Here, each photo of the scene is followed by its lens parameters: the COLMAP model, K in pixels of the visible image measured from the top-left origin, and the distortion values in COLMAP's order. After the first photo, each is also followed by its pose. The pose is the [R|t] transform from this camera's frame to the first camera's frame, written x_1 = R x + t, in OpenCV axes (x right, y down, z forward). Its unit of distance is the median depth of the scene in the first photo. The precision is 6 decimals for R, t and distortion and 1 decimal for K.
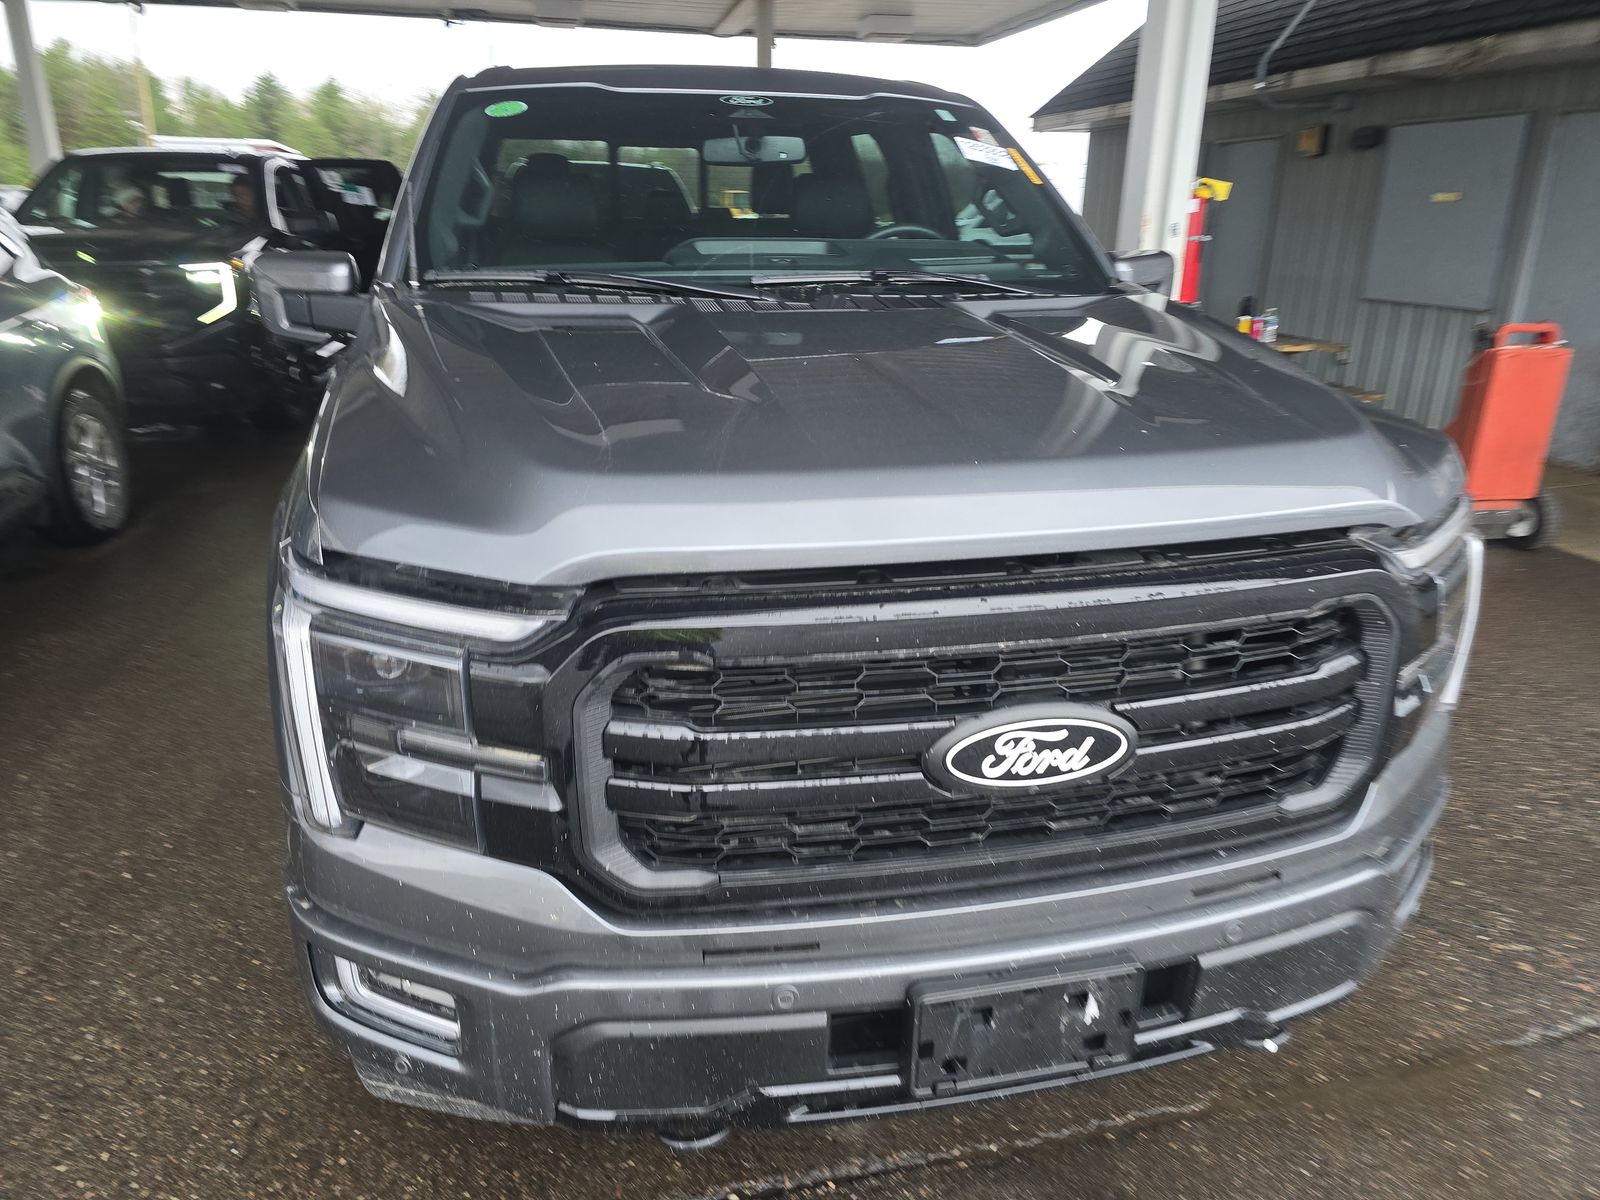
lens RADIAL K [[1122.3, 0, 800.0], [0, 1122.3, 600.0], [0, 0, 1]] dist [0.030220, -0.043181]
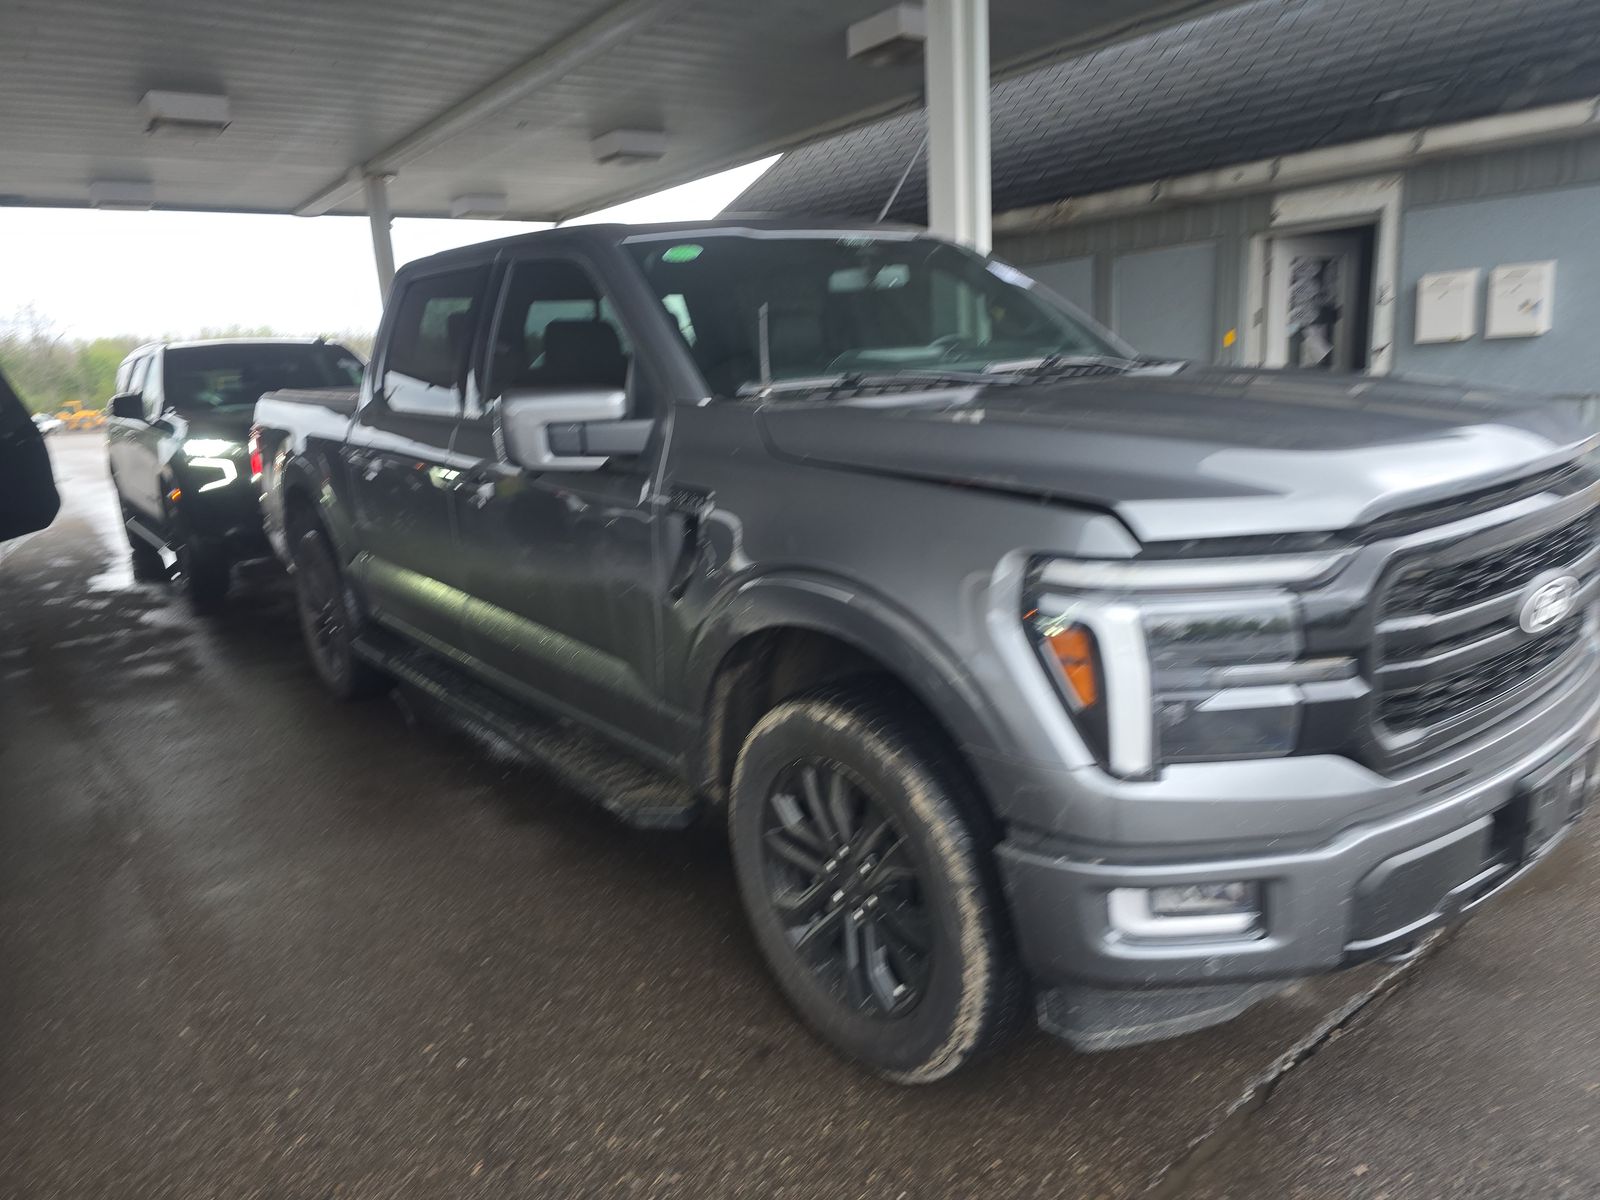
lens RADIAL K [[1122.3, 0, 800.0], [0, 1122.3, 600.0], [0, 0, 1]] dist [0.030220, -0.043181]
pose [[0.891859, -0.159928, 0.423096, -0.727026], [0.217134, 0.971955, -0.090309, 0.025409], [-0.396788, 0.172411, 0.901573, 0.009859]]
